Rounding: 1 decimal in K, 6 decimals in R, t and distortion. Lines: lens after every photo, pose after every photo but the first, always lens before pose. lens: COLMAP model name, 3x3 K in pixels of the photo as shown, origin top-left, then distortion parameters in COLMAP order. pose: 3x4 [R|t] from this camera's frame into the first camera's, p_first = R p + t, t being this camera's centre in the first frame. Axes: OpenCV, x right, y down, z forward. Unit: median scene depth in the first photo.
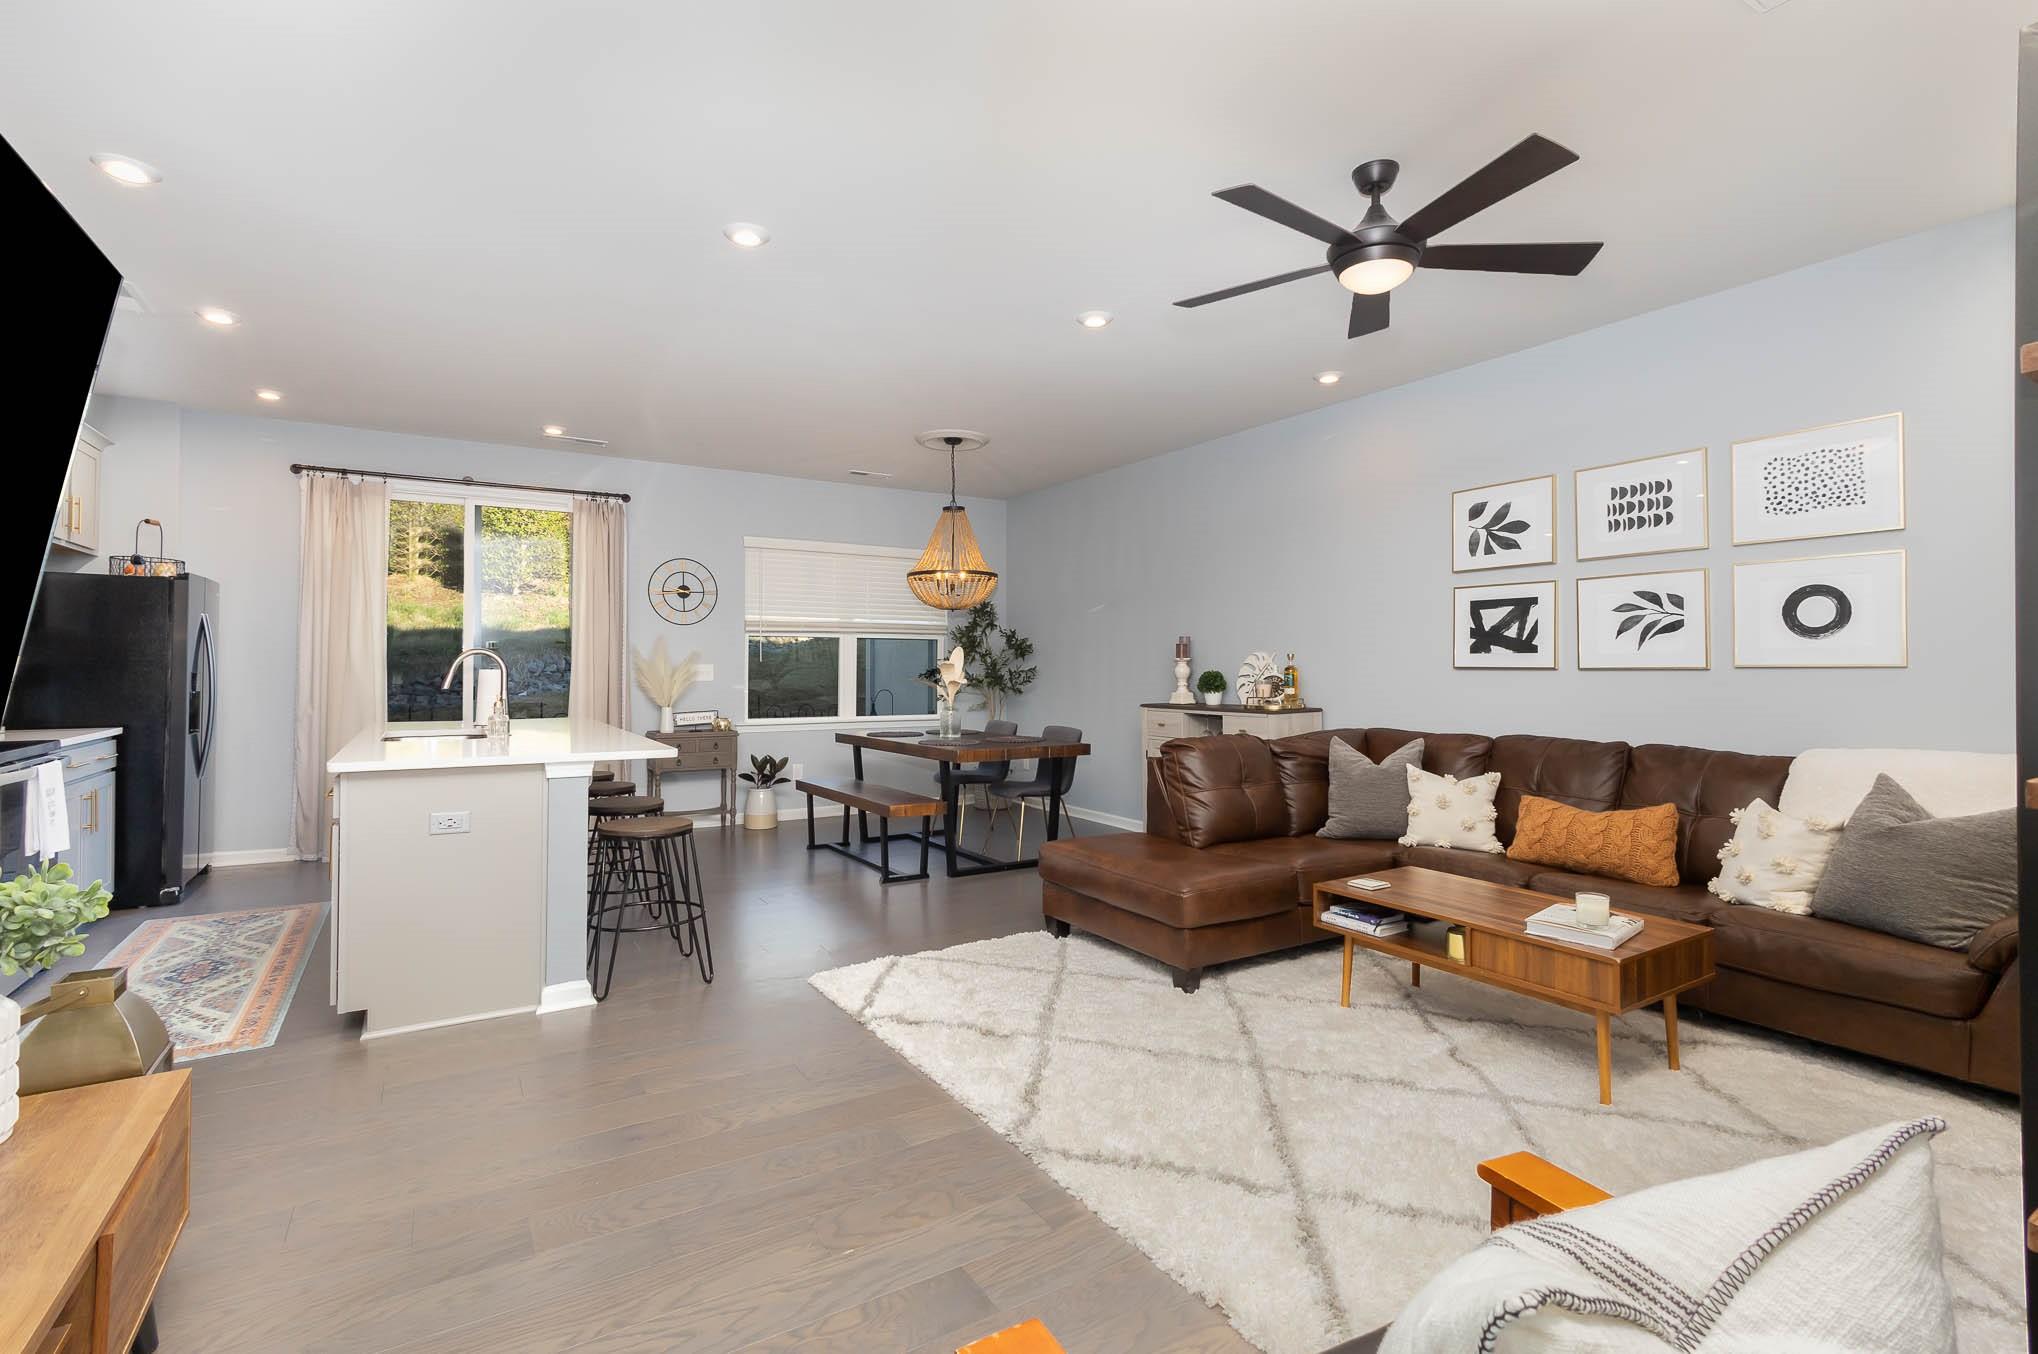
lens RADIAL K [[918.8, 0, 1018.2], [0, 918.8, 658.8], [0, 0, 1]] dist [-0.013961, 0.005381]
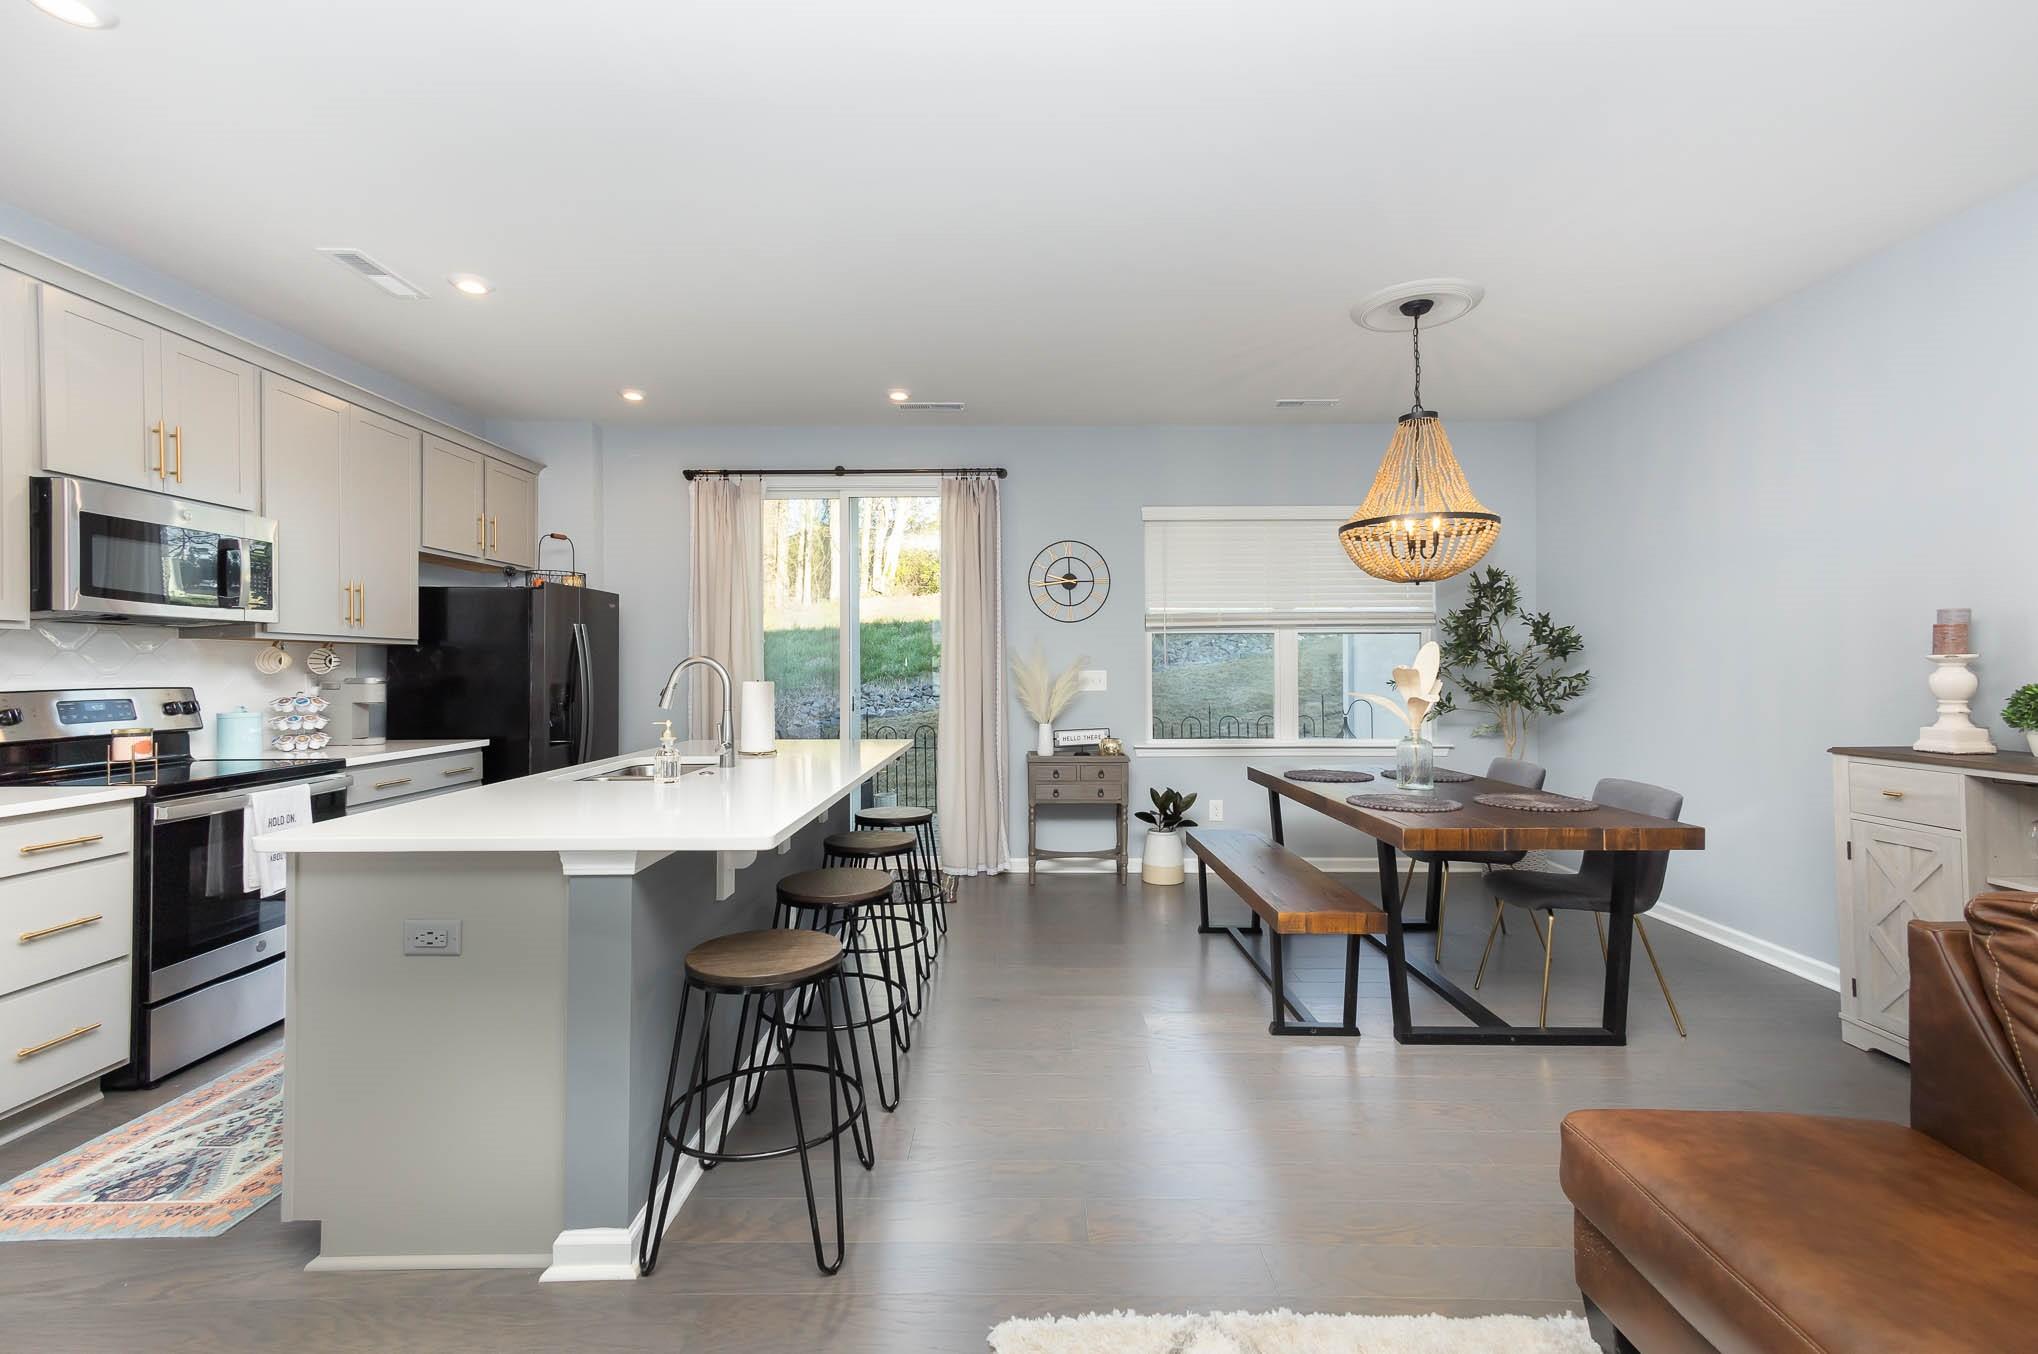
lens RADIAL K [[897.1, 0, 1017.1], [0, 897.1, 666.7], [0, 0, 1]] dist [0.016284, 0.000940]
pose [[0.845928, -0.006804, -0.533254, 0.031821], [0.010972, 0.999929, 0.004647, -0.002868], [0.533185, -0.009781, 0.845942, 0.474393]]
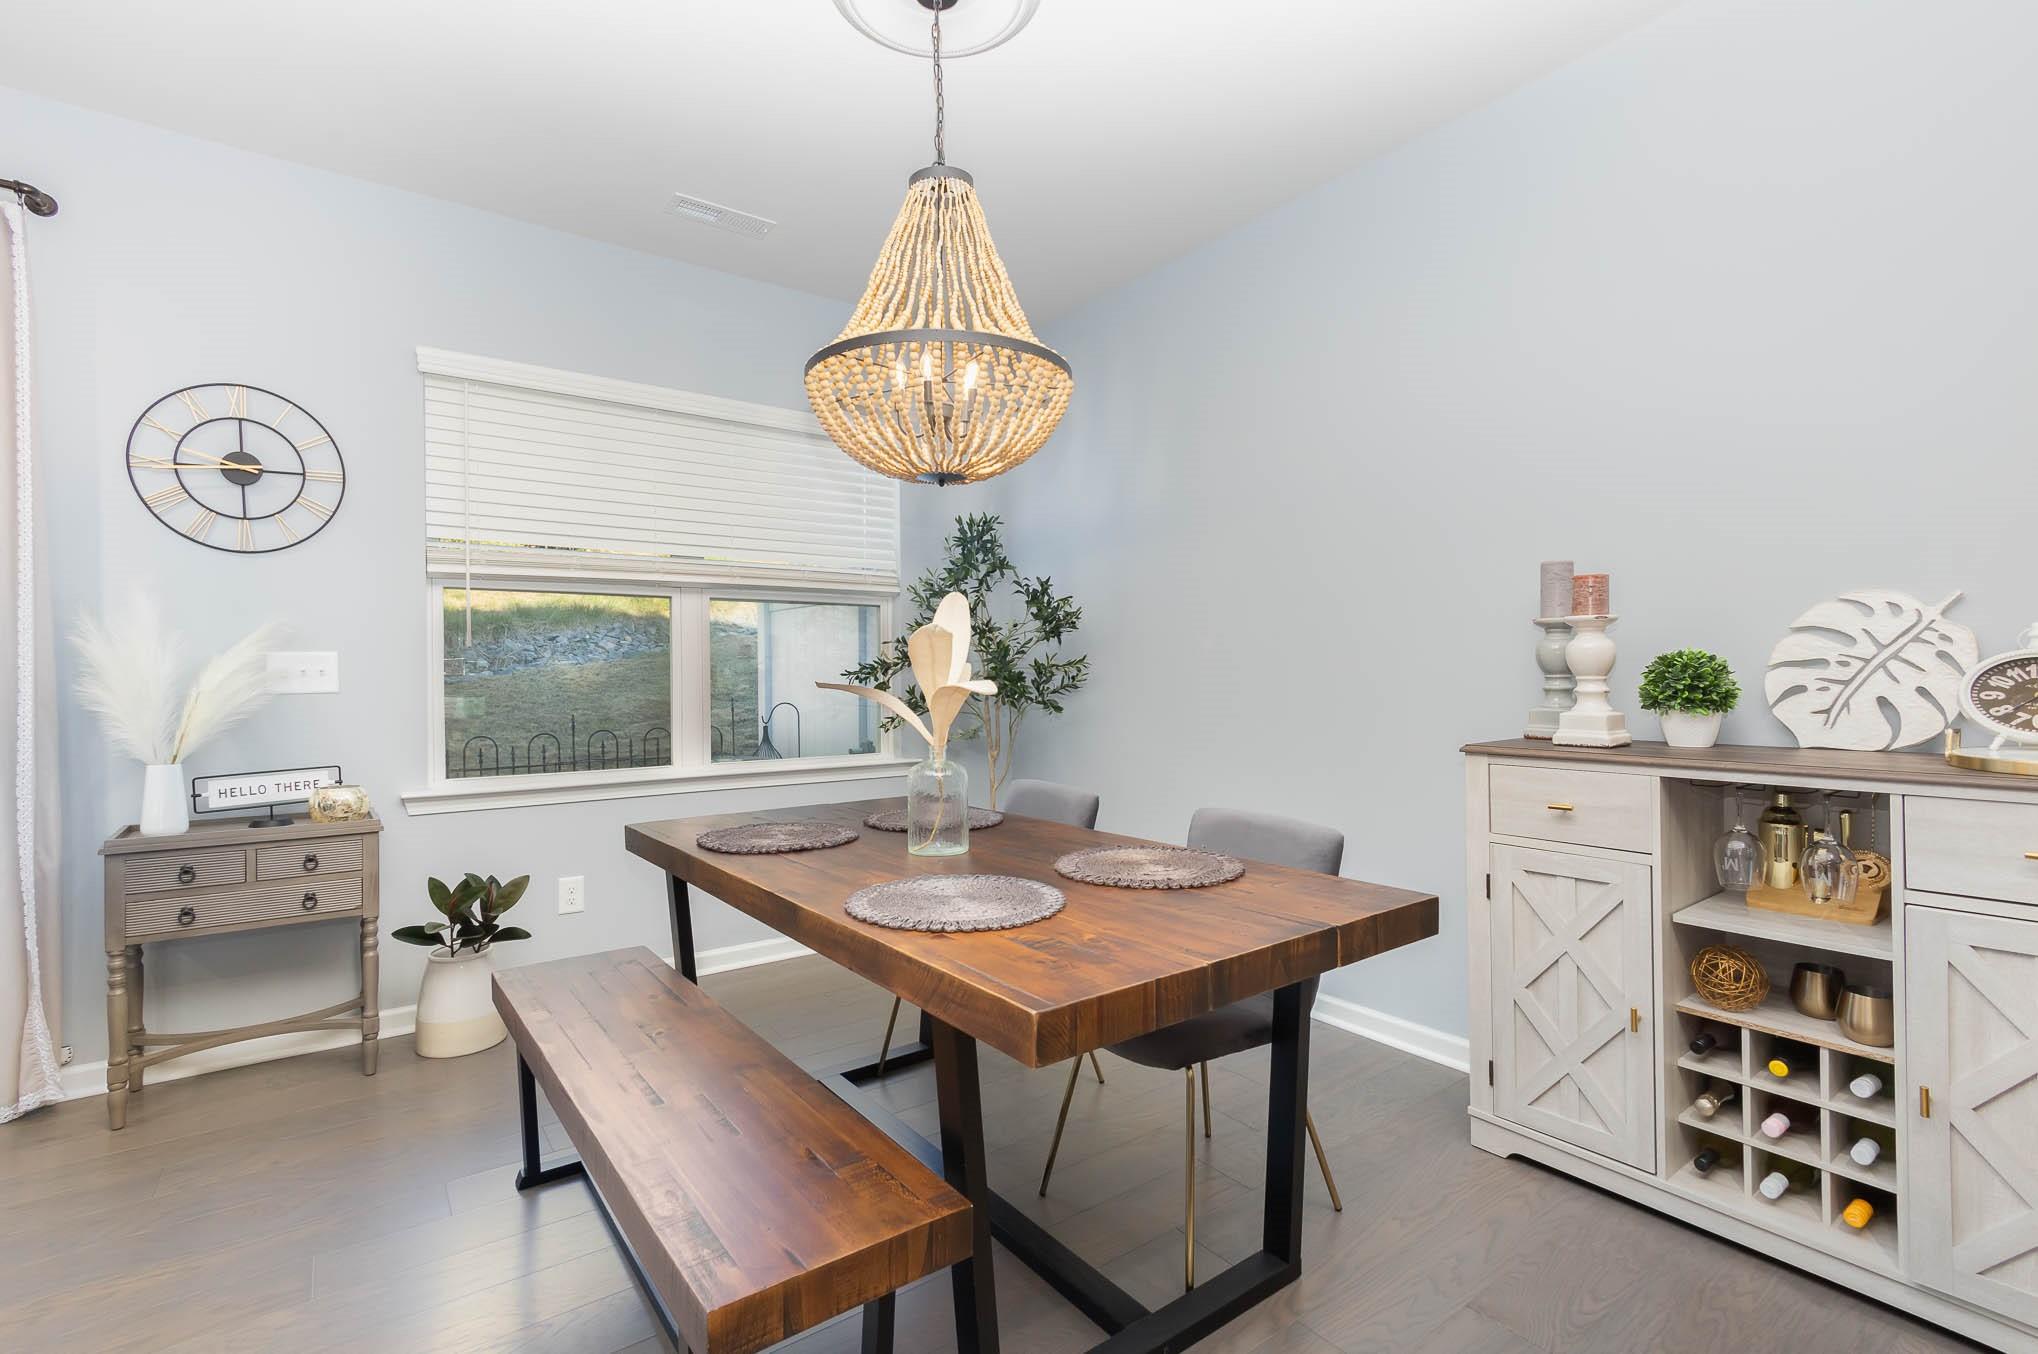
lens RADIAL K [[918.8, 0, 1018.5], [0, 918.8, 681.7], [0, 0, 1]] dist [-0.013961, 0.005381]
pose [[0.996943, -0.009353, 0.077570, -0.097105], [0.007869, 0.999781, 0.019409, 0.021912], [-0.077735, -0.018739, 0.996798, 0.914431]]
